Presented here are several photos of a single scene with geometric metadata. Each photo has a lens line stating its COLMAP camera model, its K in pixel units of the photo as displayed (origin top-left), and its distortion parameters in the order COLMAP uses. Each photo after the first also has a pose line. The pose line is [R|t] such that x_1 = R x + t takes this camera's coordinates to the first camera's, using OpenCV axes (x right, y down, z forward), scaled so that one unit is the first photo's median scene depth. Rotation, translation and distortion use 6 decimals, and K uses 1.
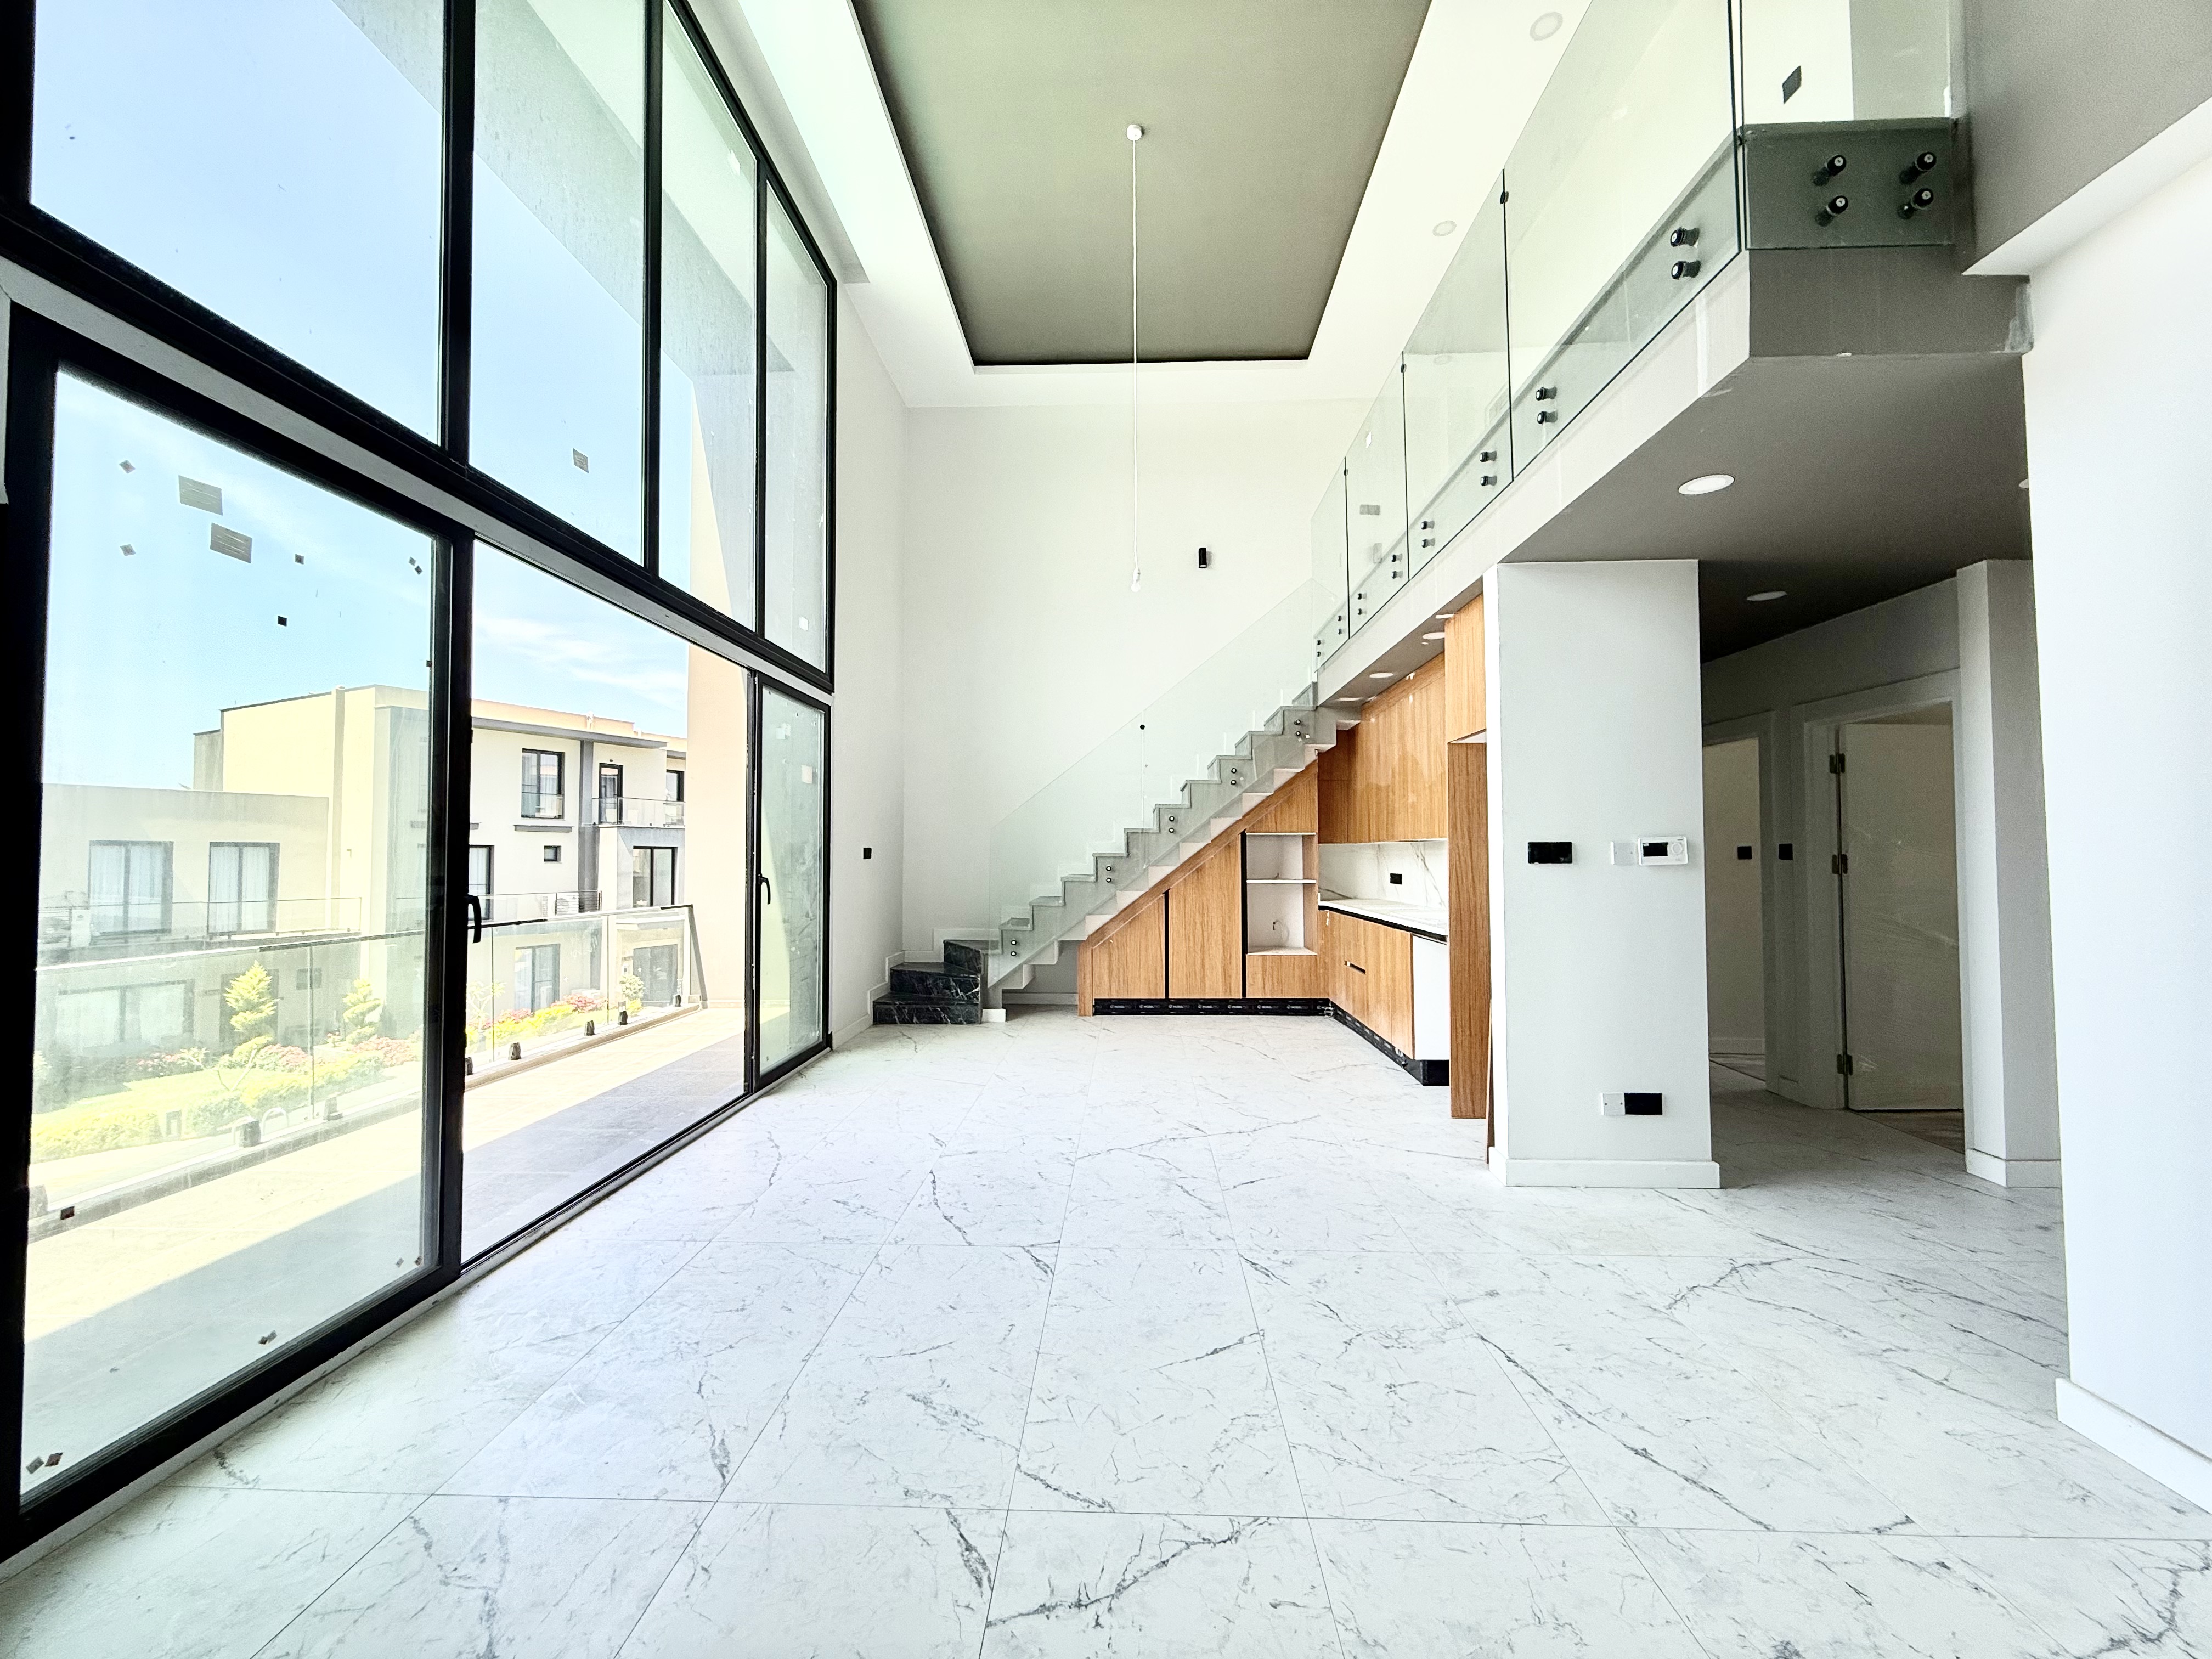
lens RADIAL K [[882.0, 0, 1101.0], [0, 882.0, 830.1], [0, 0, 1]] dist [0.000334, 0.000174]
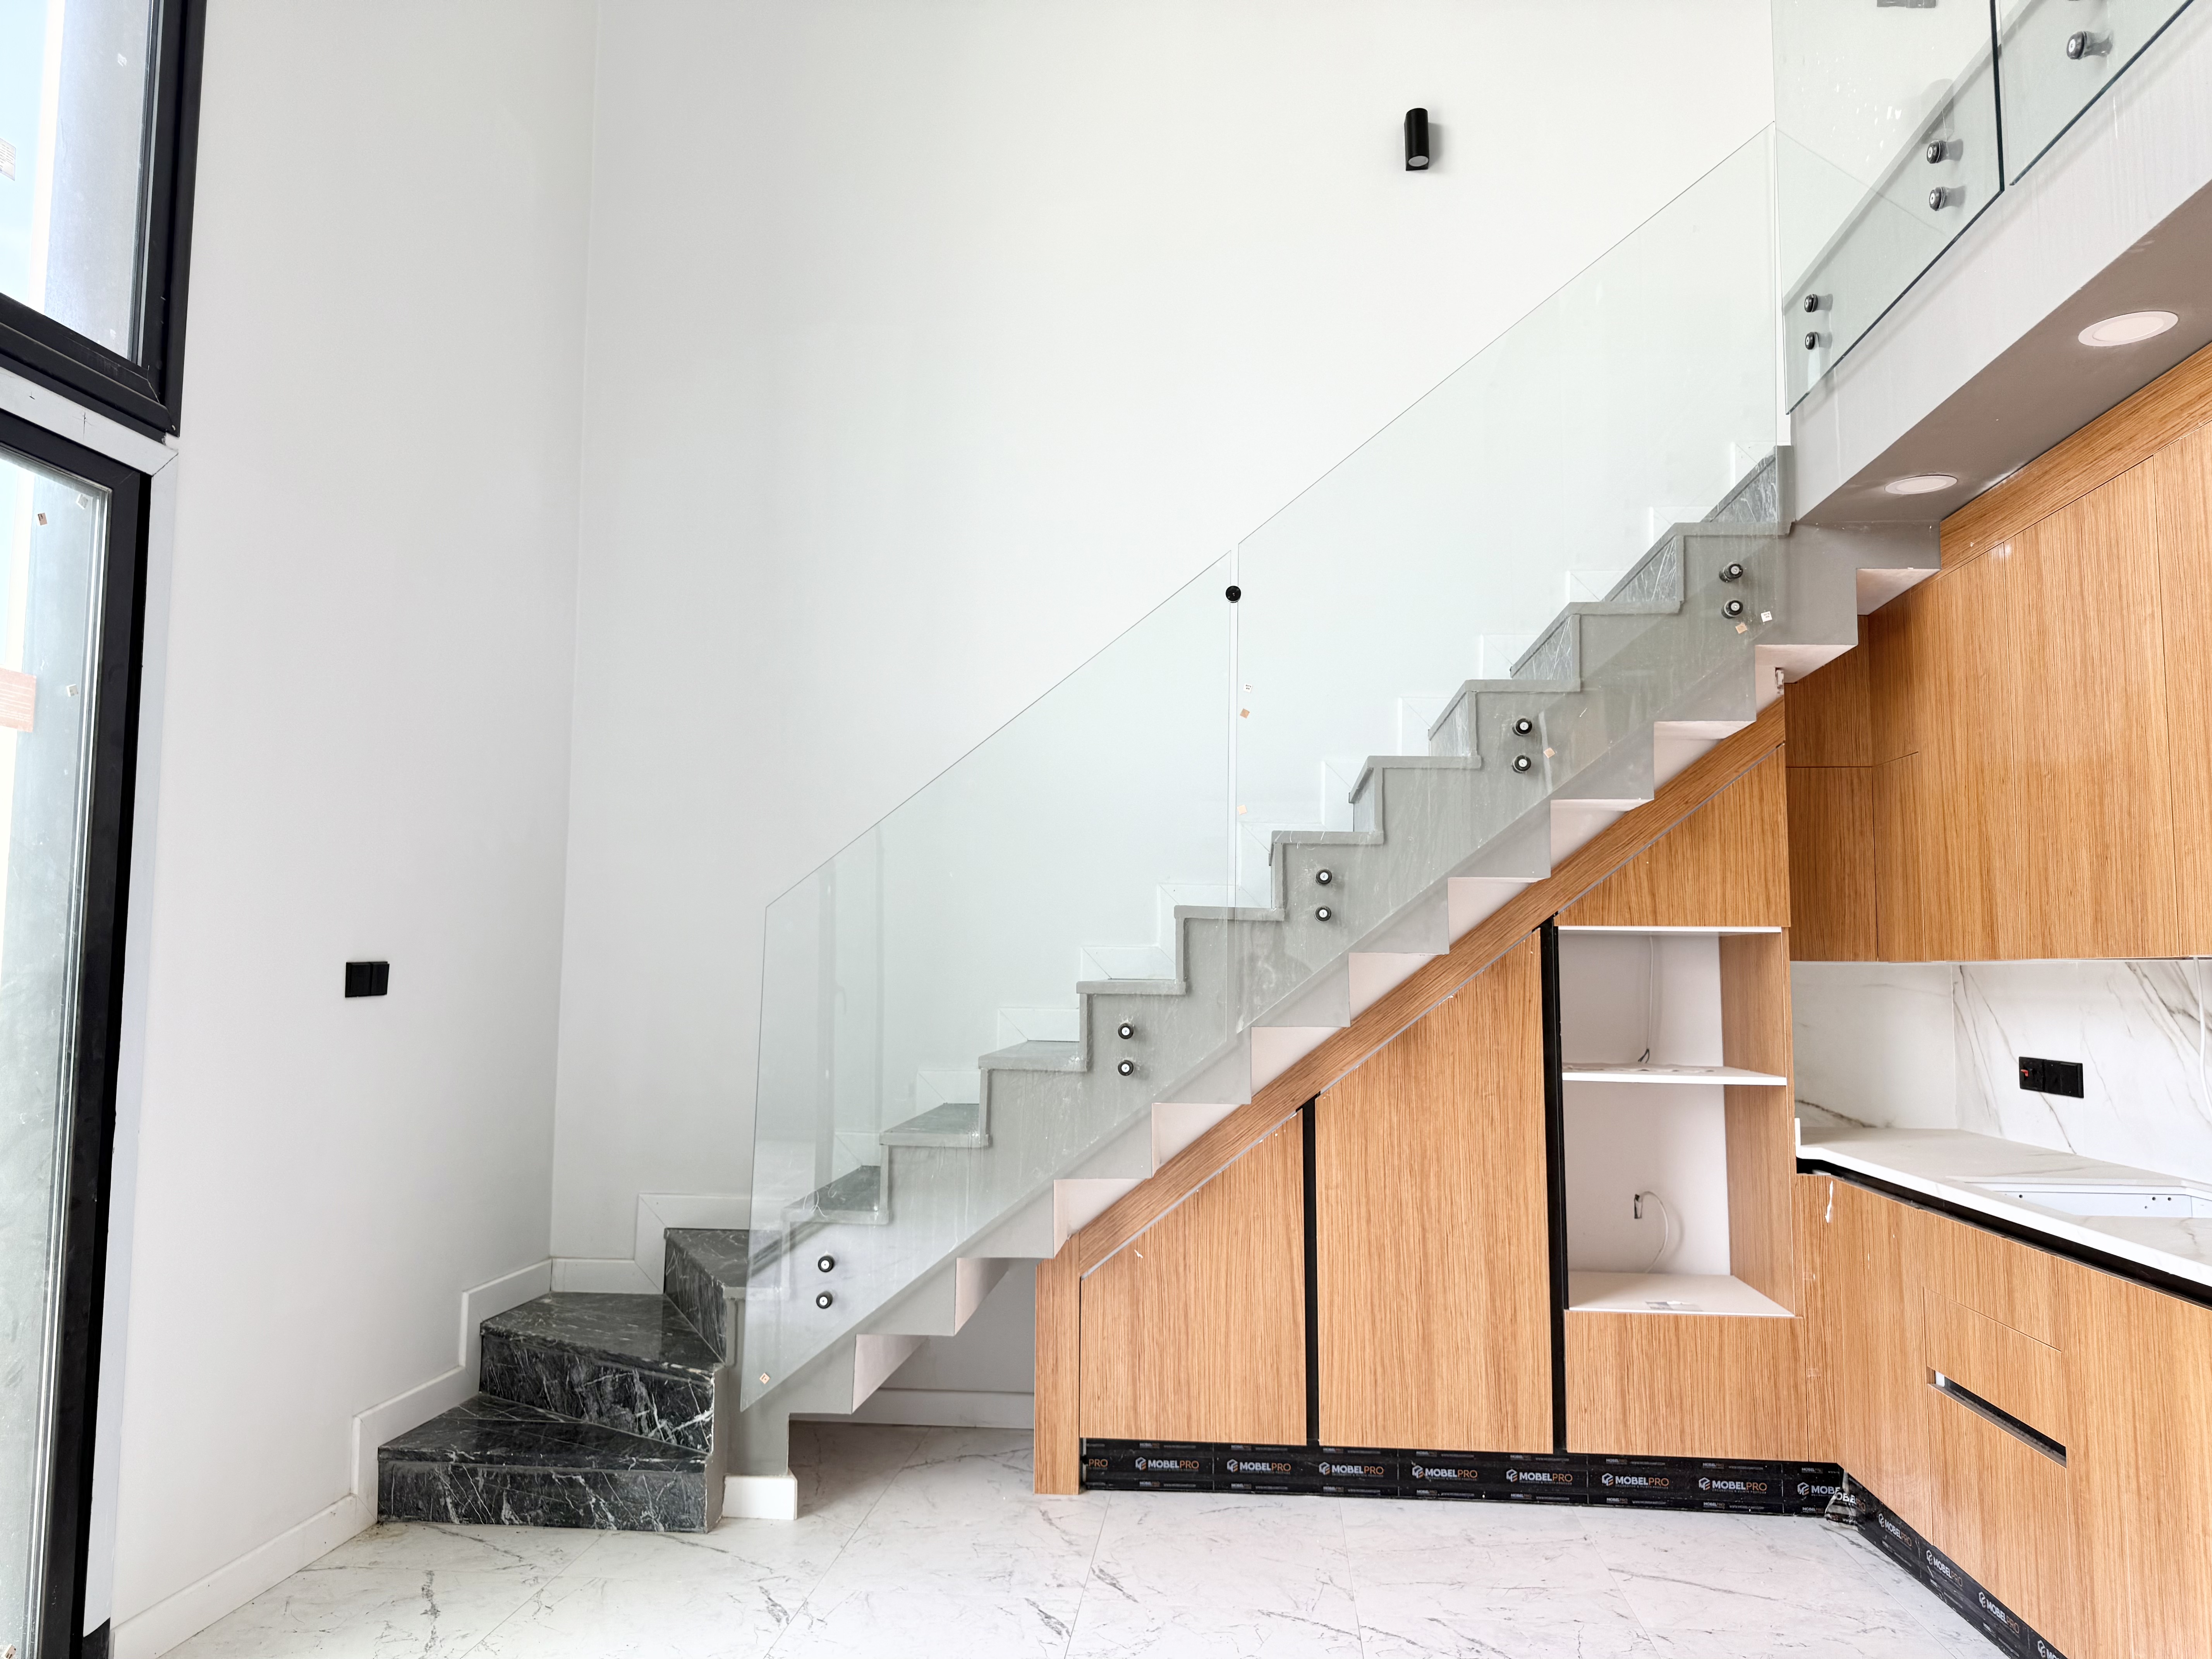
lens RADIAL K [[1530.0, 0, 1115.0], [0, 1530.0, 839.4], [0, 0, 1]] dist [0.107815, -0.168474]
pose [[0.998271, 0.004800, -0.058589, 0.036583], [-0.007969, 0.998511, -0.053969, 0.003901], [0.058243, 0.054343, 0.996822, 0.437612]]
